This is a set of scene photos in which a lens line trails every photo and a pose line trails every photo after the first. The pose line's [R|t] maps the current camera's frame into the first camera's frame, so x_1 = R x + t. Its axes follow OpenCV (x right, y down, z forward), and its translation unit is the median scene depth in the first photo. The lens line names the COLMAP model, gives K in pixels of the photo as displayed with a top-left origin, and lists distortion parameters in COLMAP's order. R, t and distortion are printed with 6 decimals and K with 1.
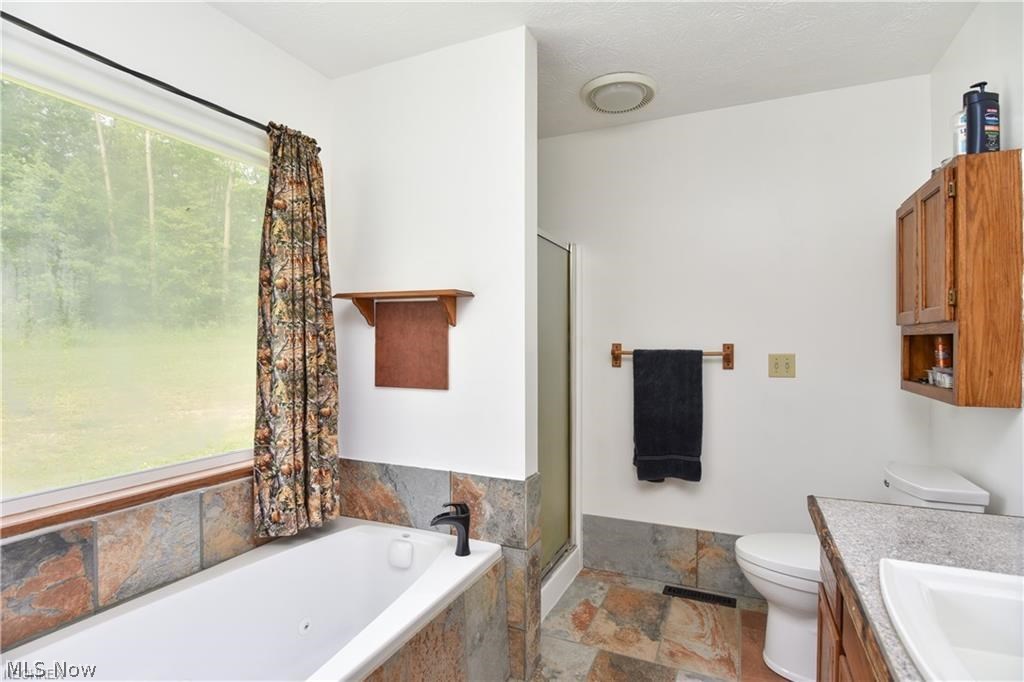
lens RADIAL K [[512.1, 0, 512.9], [0, 512.1, 346.0], [0, 0, 1]] dist [-0.016970, -0.000698]
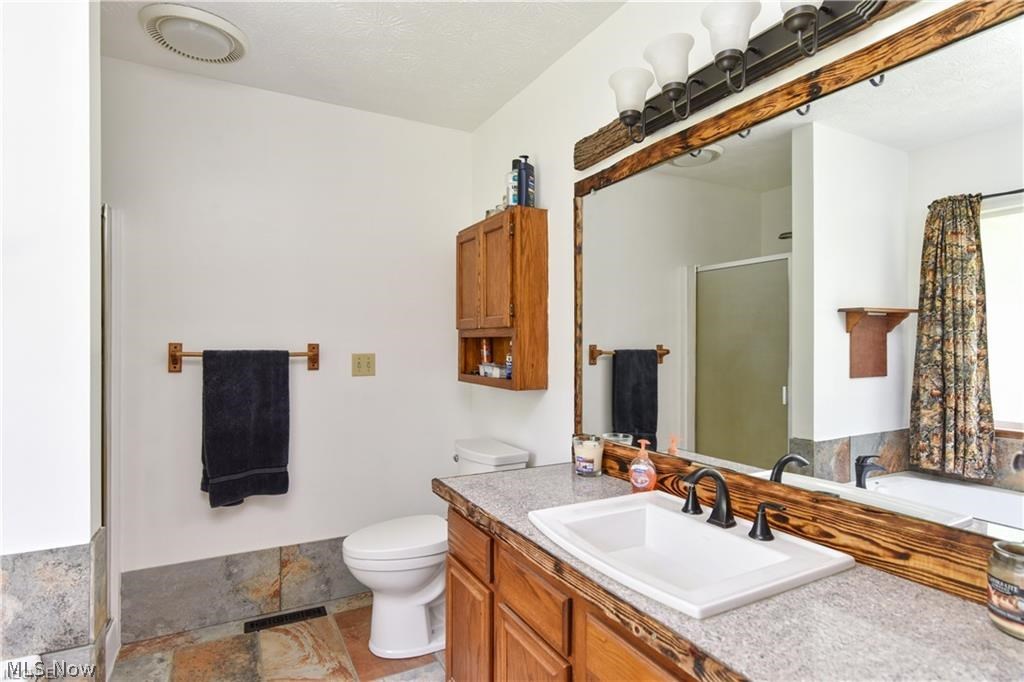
lens RADIAL K [[535.2, 0, 512.6], [0, 535.2, 338.1], [0, 0, 1]] dist [0.004187, -0.001163]
pose [[0.608988, 0.010562, 0.793109, -0.164489], [0.000102, 0.999910, -0.013394, -0.001417], [-0.793179, 0.008237, 0.608933, 0.087234]]
